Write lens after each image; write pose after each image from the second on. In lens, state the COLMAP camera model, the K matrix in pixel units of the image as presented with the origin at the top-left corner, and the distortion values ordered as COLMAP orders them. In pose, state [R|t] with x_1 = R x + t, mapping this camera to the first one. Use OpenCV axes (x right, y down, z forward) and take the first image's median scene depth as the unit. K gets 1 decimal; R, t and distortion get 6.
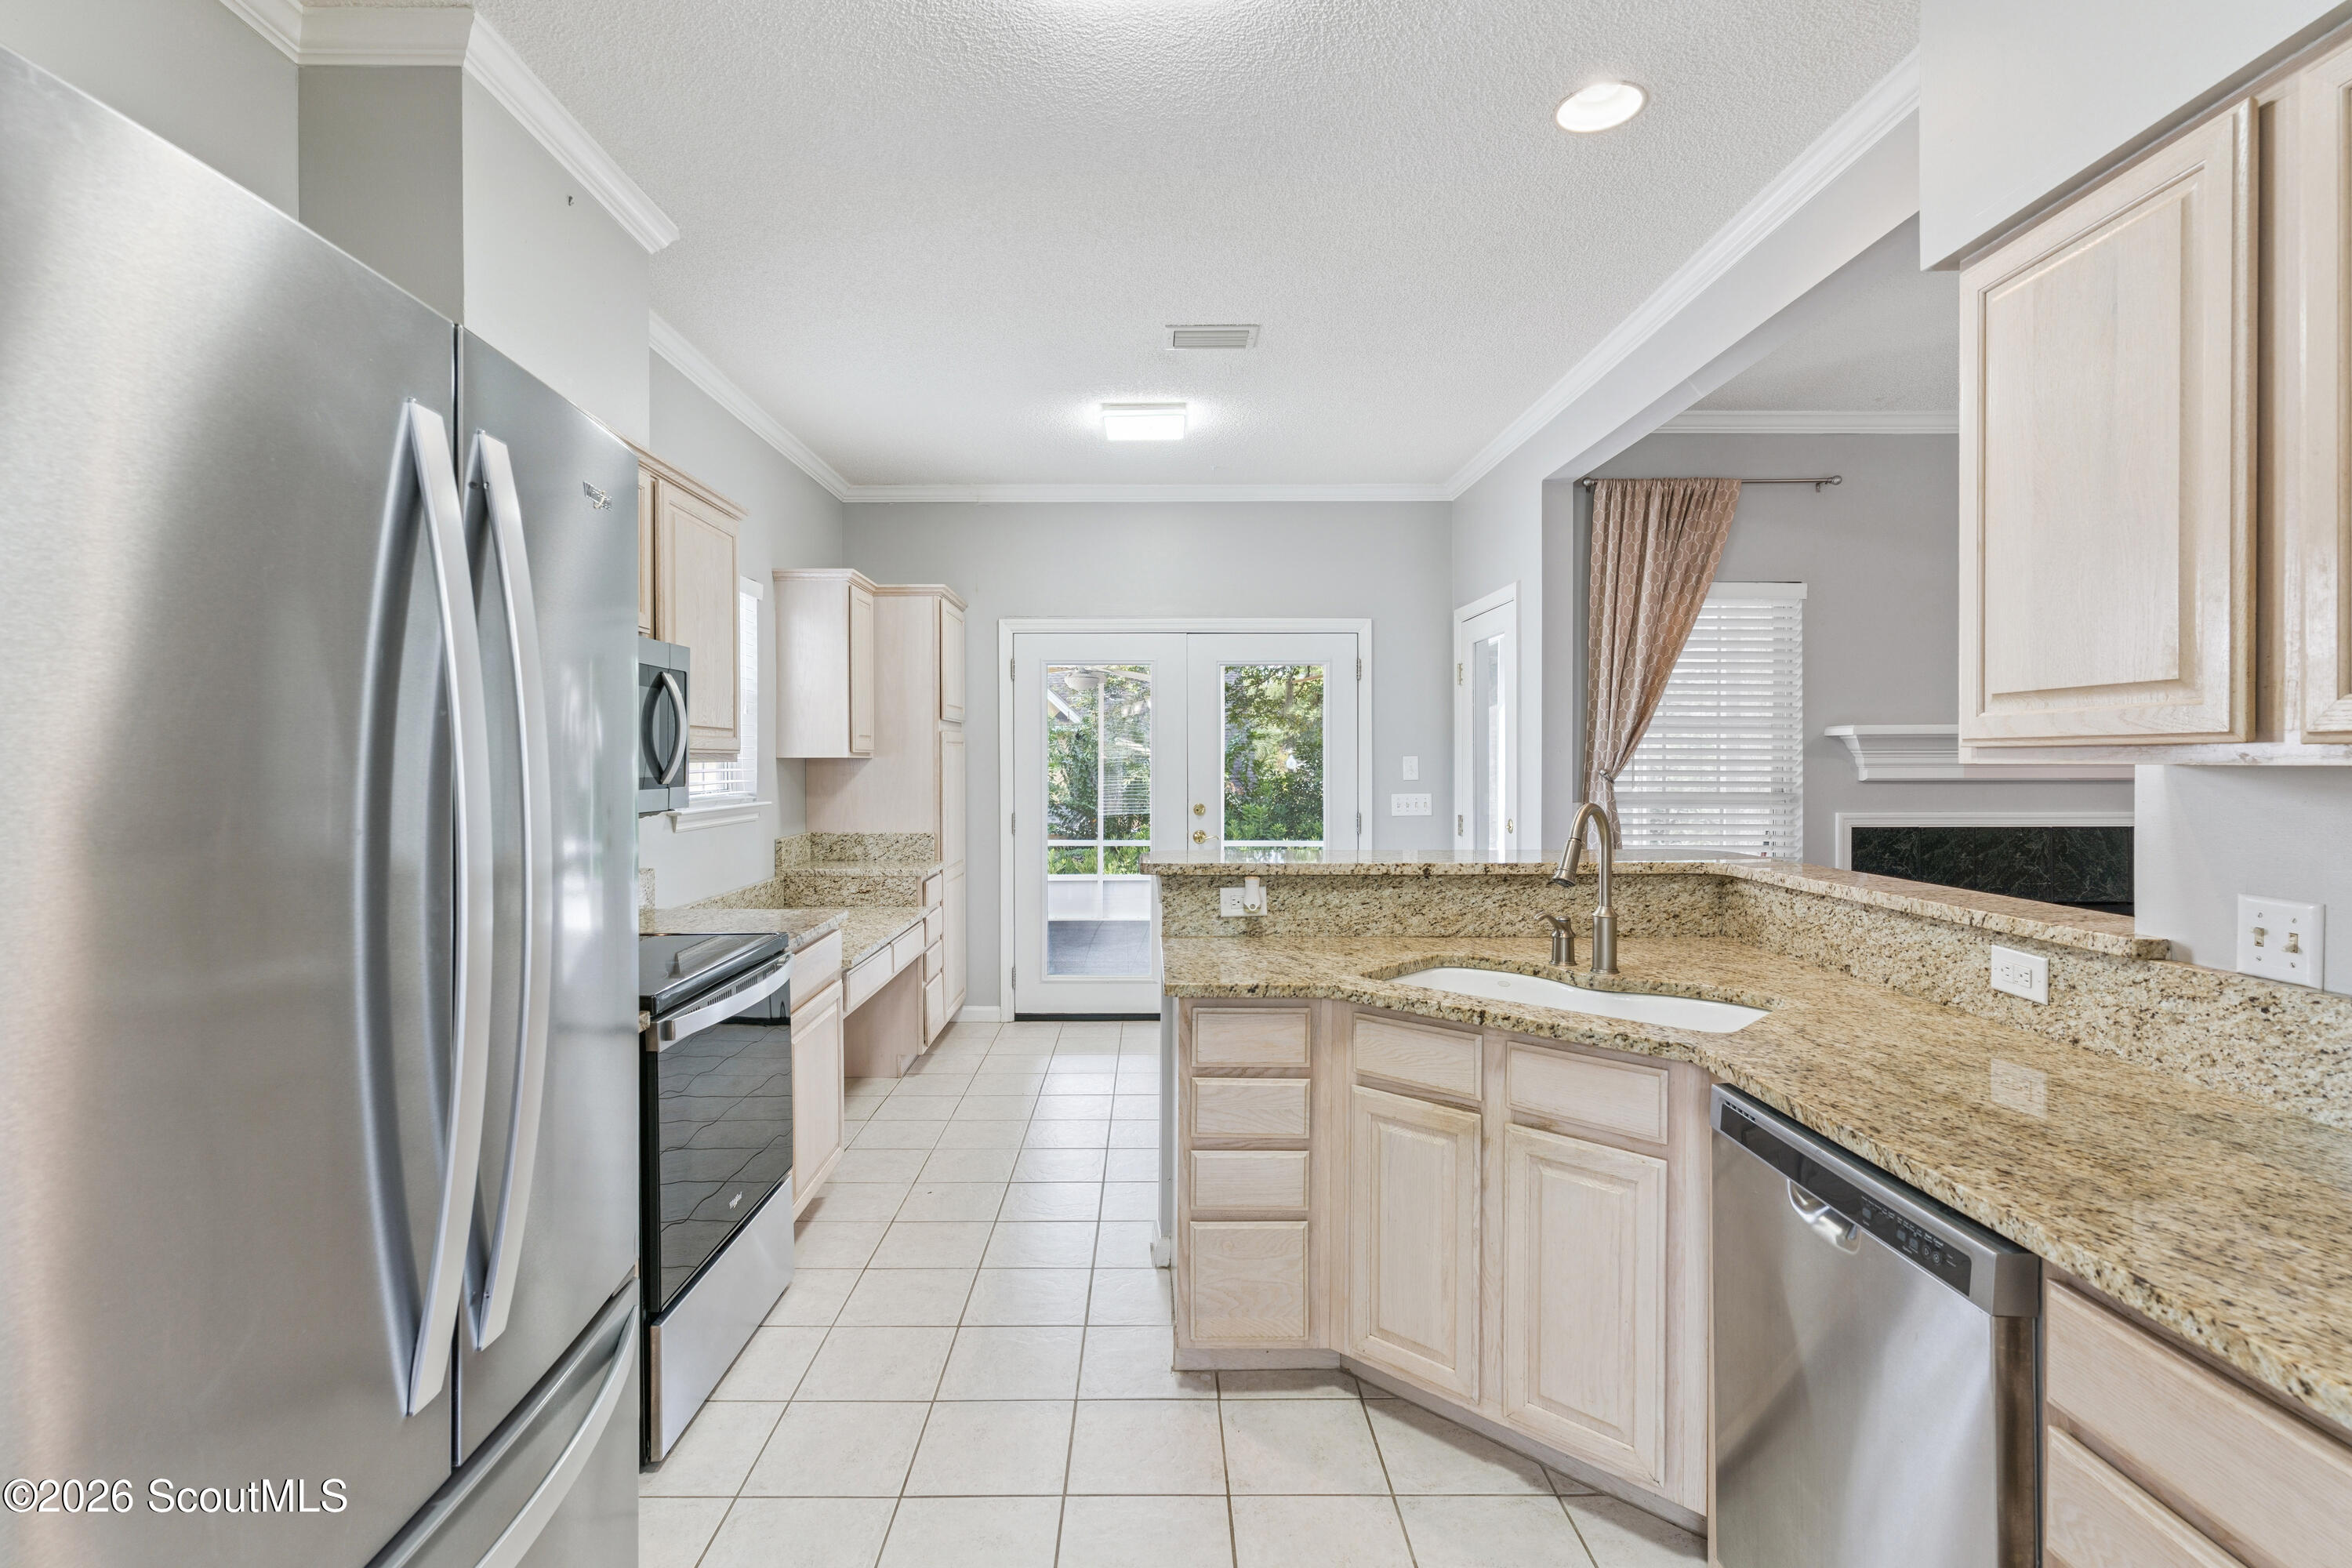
lens RADIAL K [[1110.7, 0, 1154.5], [0, 1110.7, 783.5], [0, 0, 1]] dist [-0.001581, -0.000245]
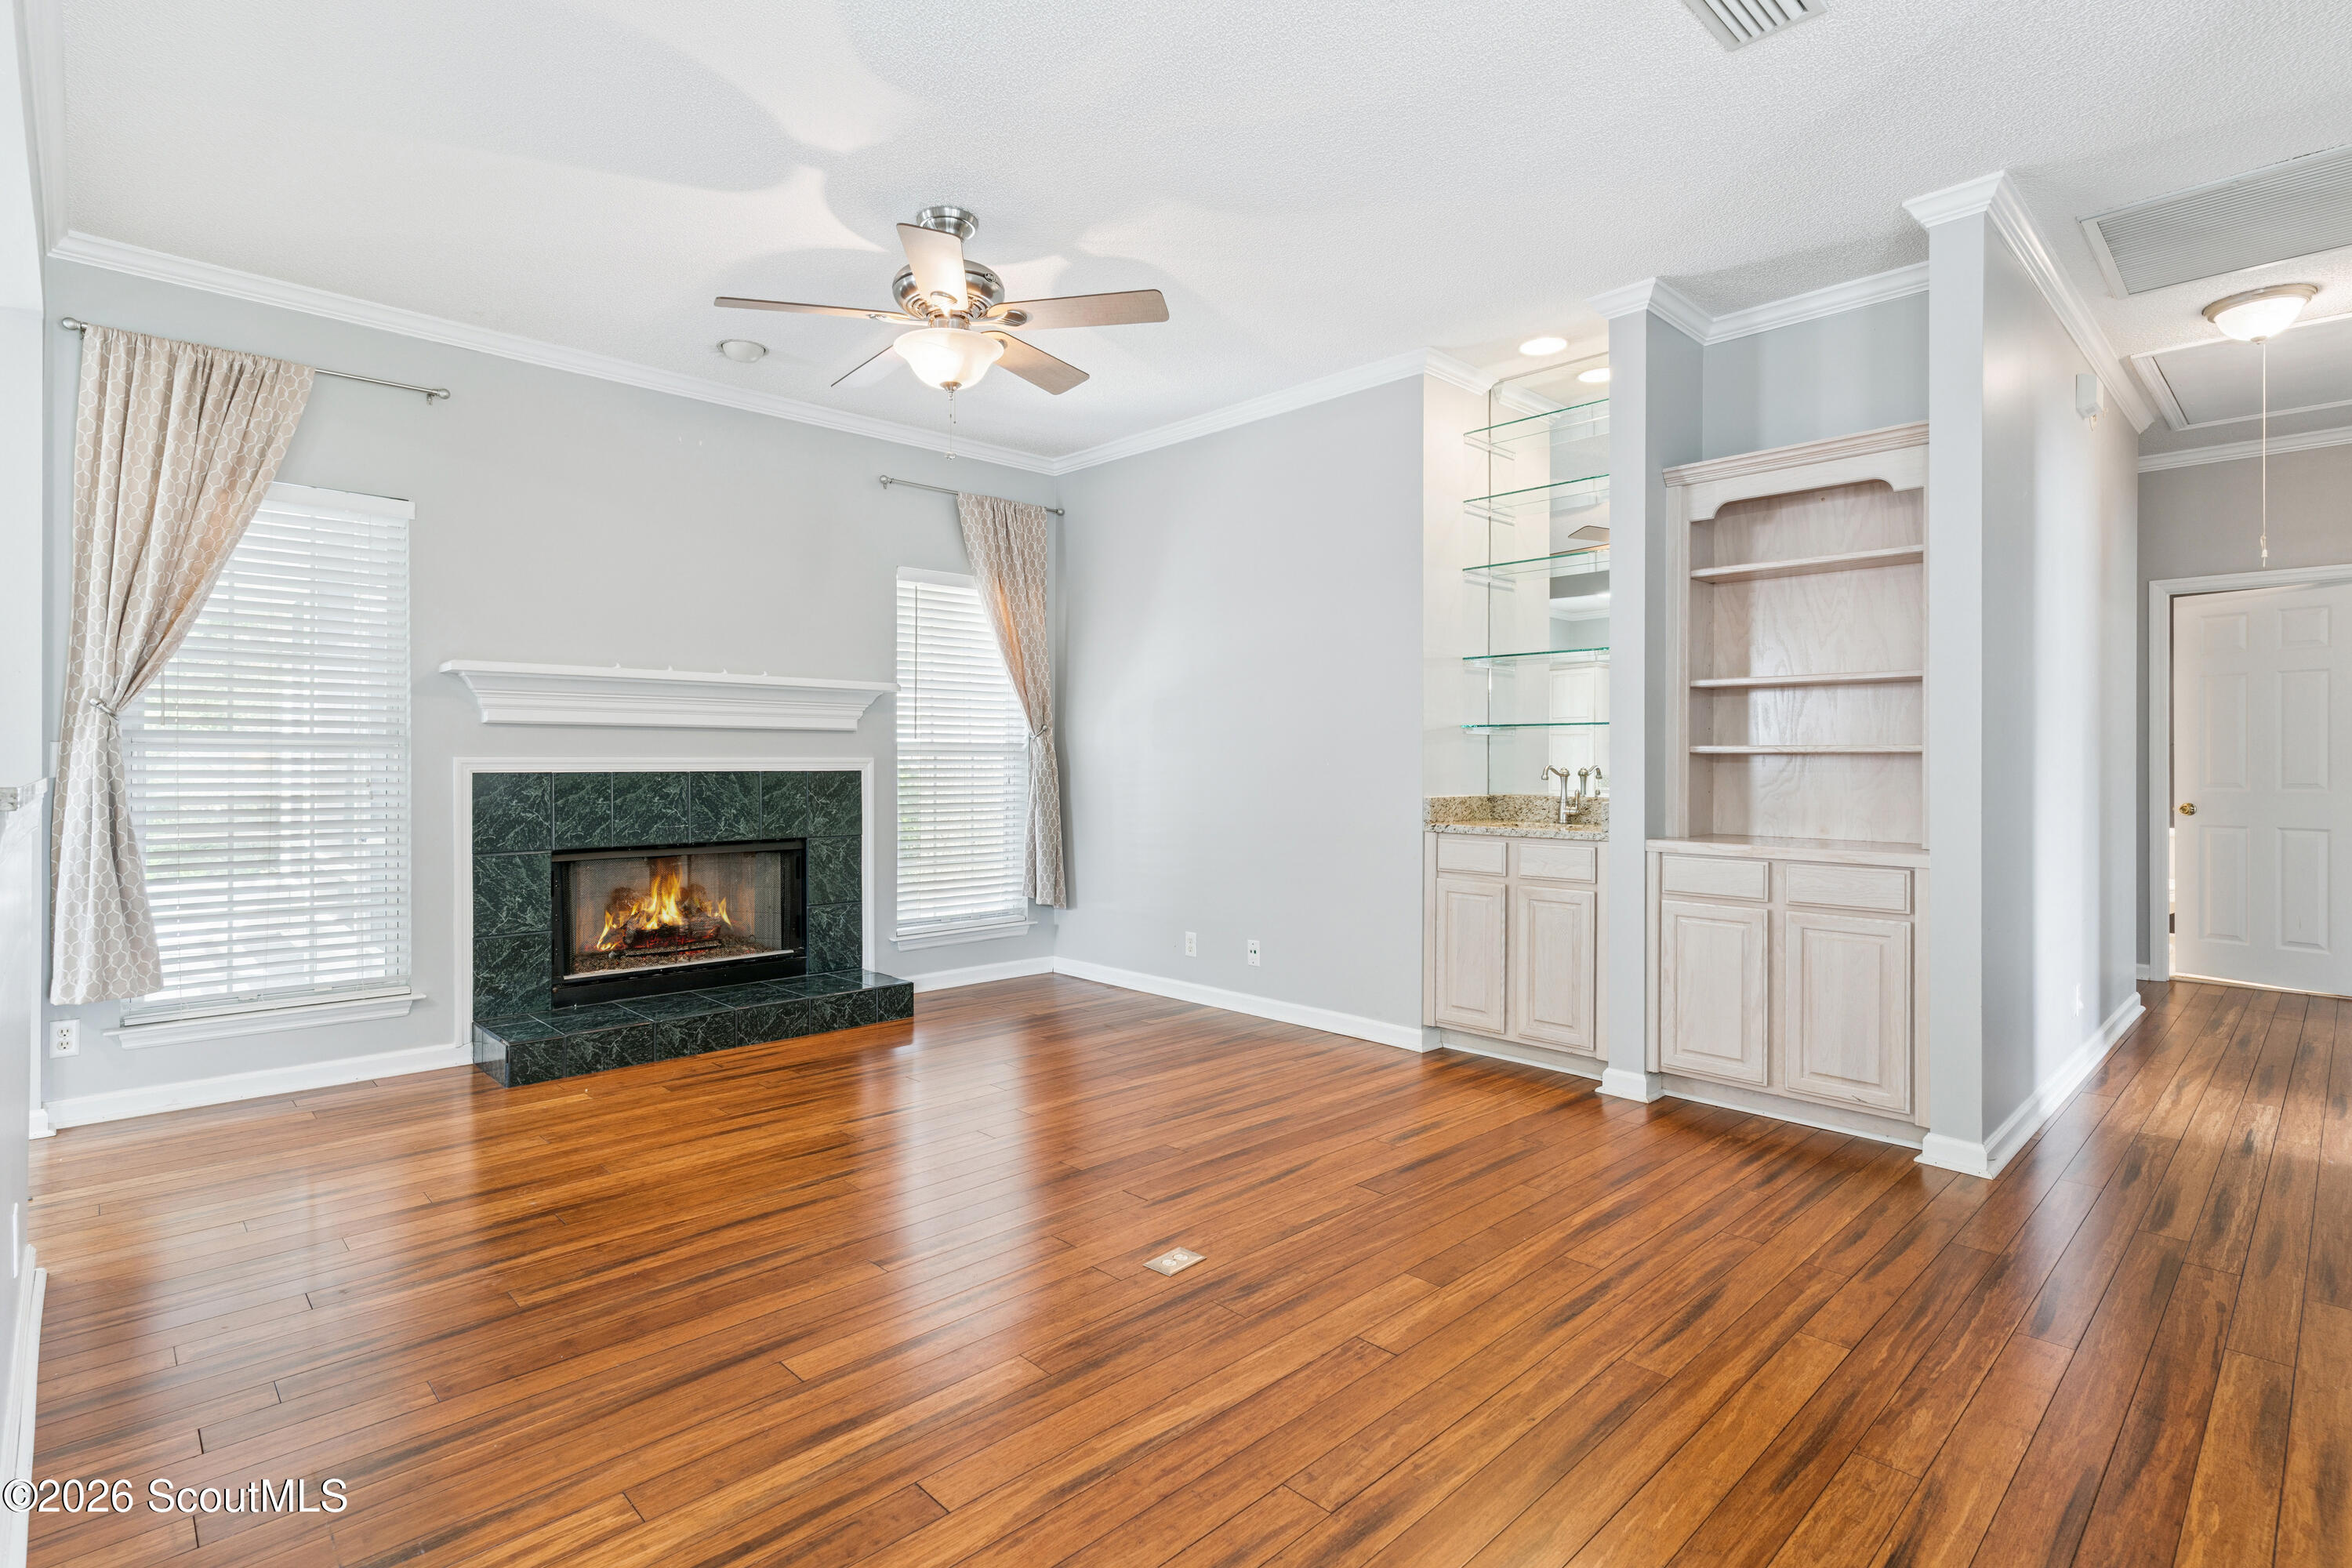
lens RADIAL K [[1141.9, 0, 1149.7], [0, 1141.9, 759.1], [0, 0, 1]] dist [0.000130, -0.000016]
pose [[0.732608, 0.003642, 0.680641, 0.387403], [0.010891, 0.999795, -0.017072, 0.049443], [-0.680564, 0.019920, 0.732418, -0.080044]]
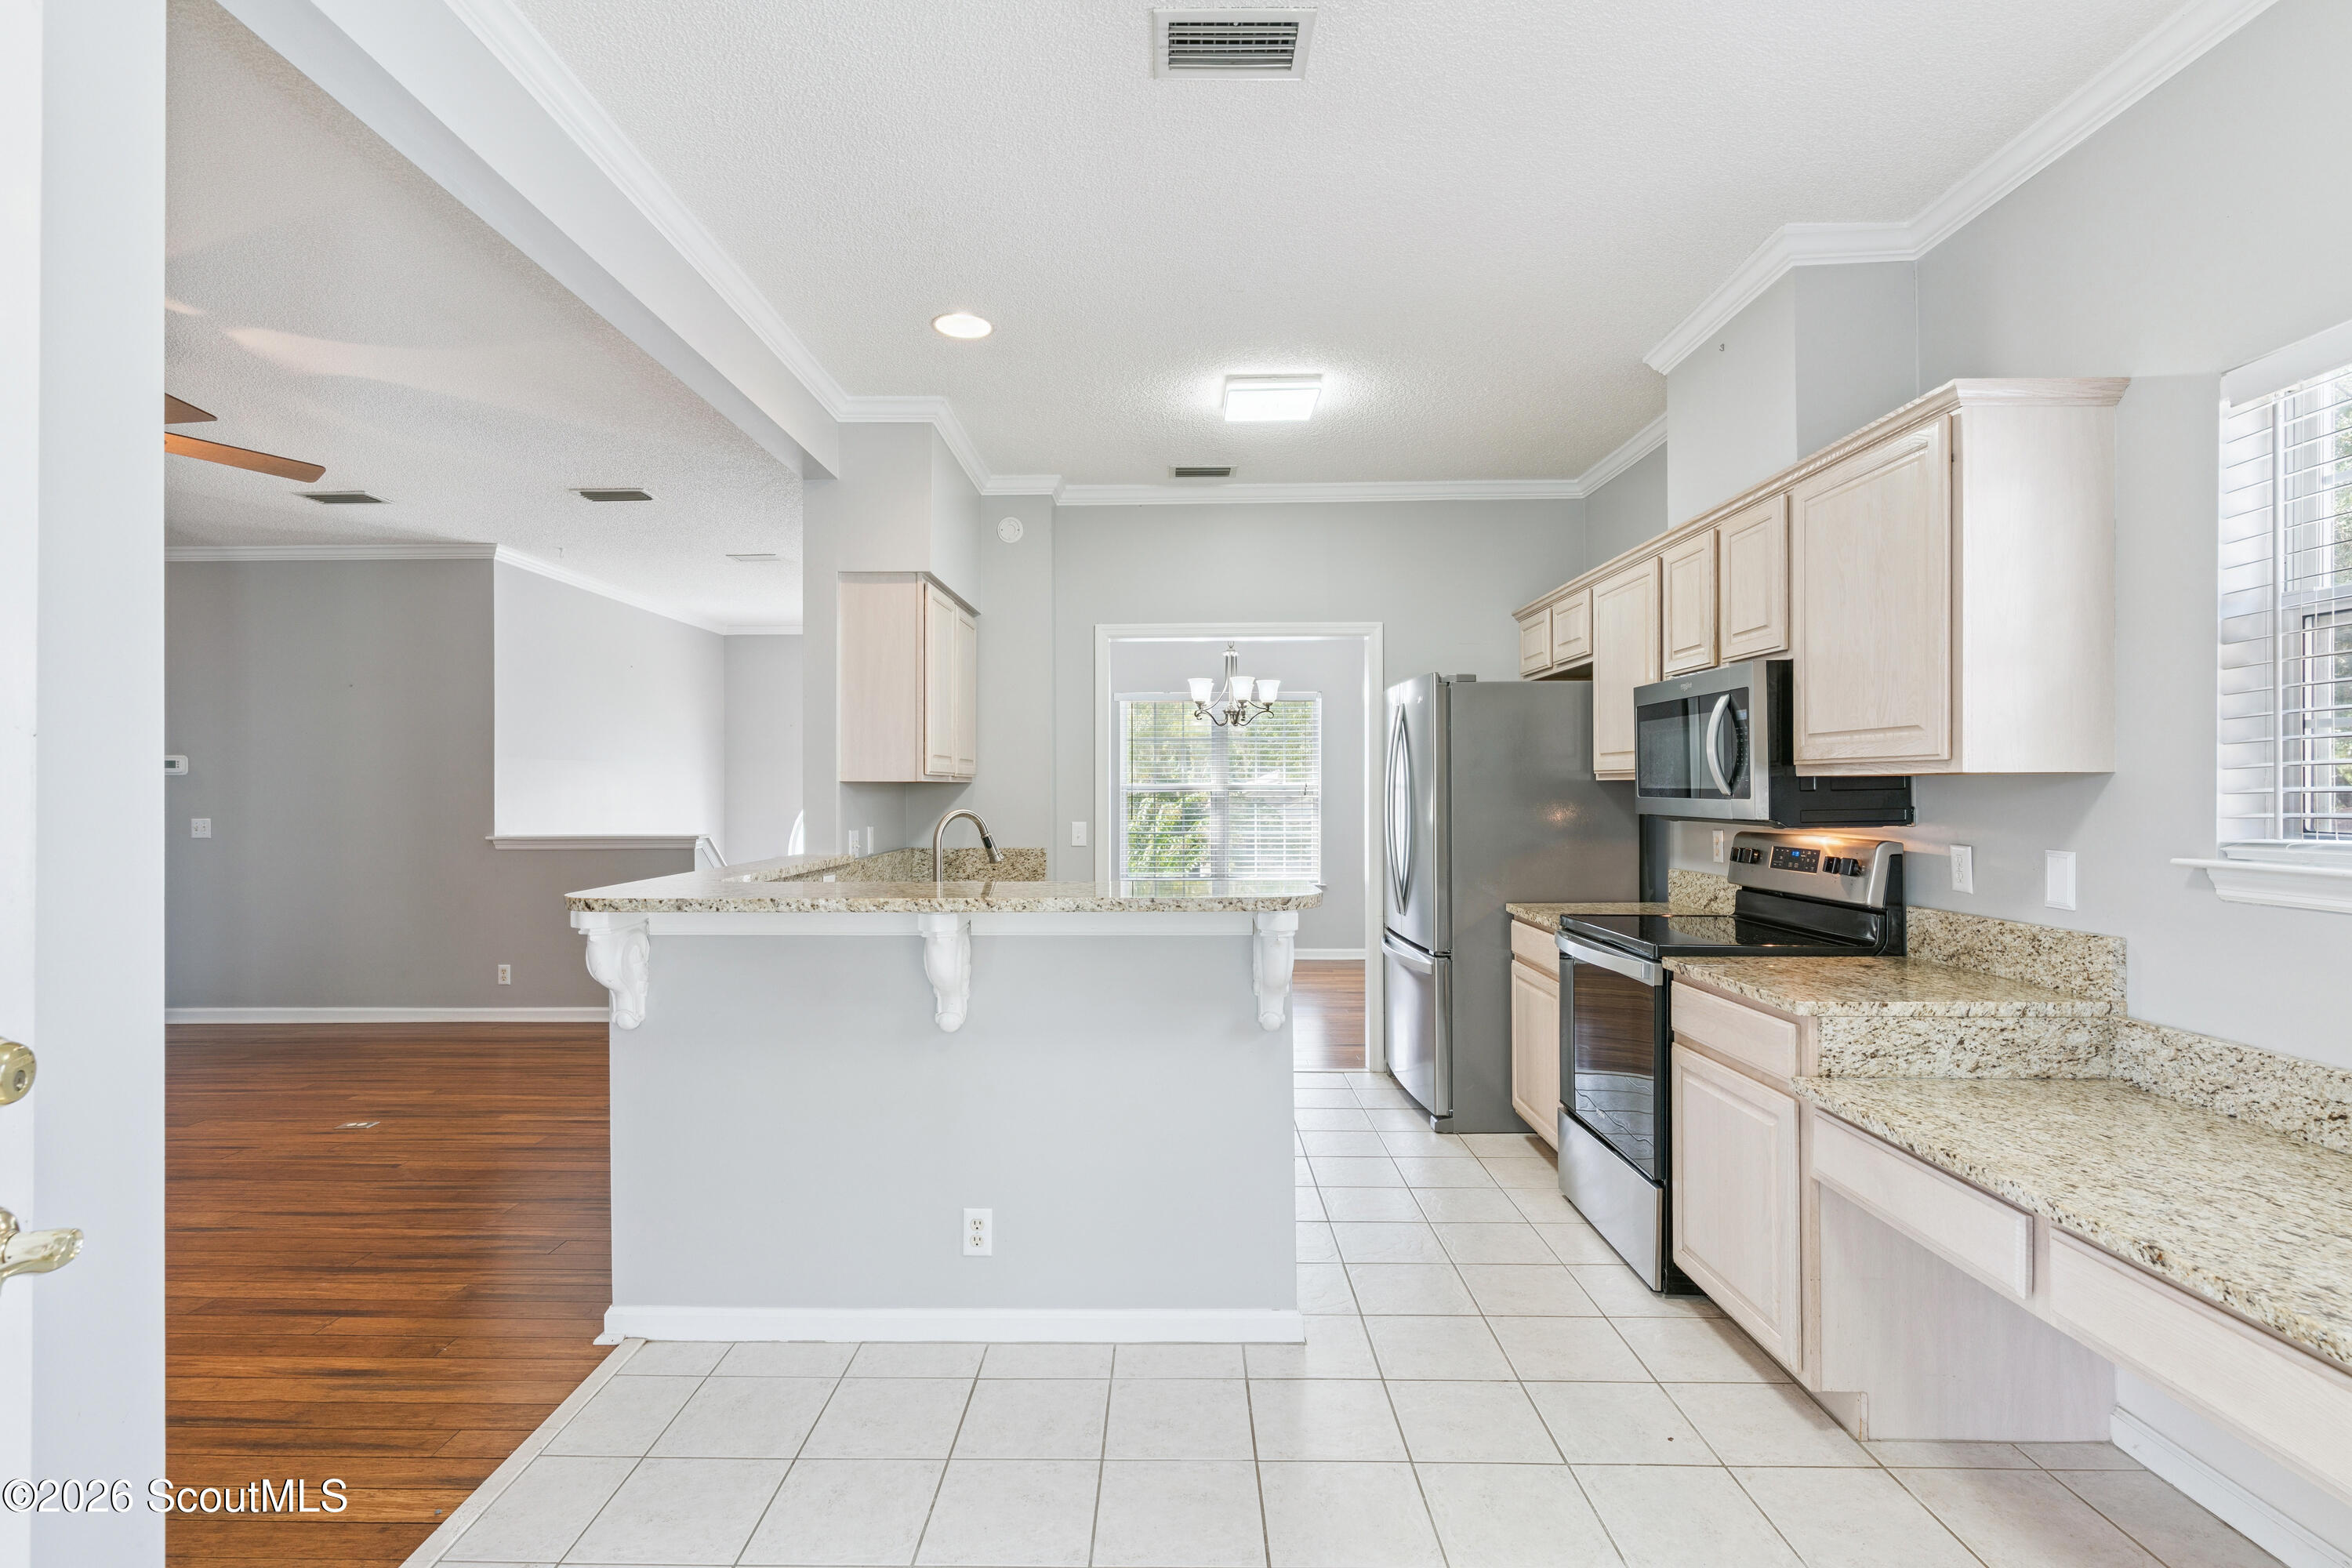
lens RADIAL K [[1127.5, 0, 1167.9], [0, 1127.5, 791.8], [0, 0, 1]] dist [0.010660, 0.000123]
pose [[-0.999774, 0.005683, 0.020504, 0.047493], [0.006140, 0.999733, 0.022279, -0.022913], [-0.020372, 0.022400, -0.999542, 1.307777]]
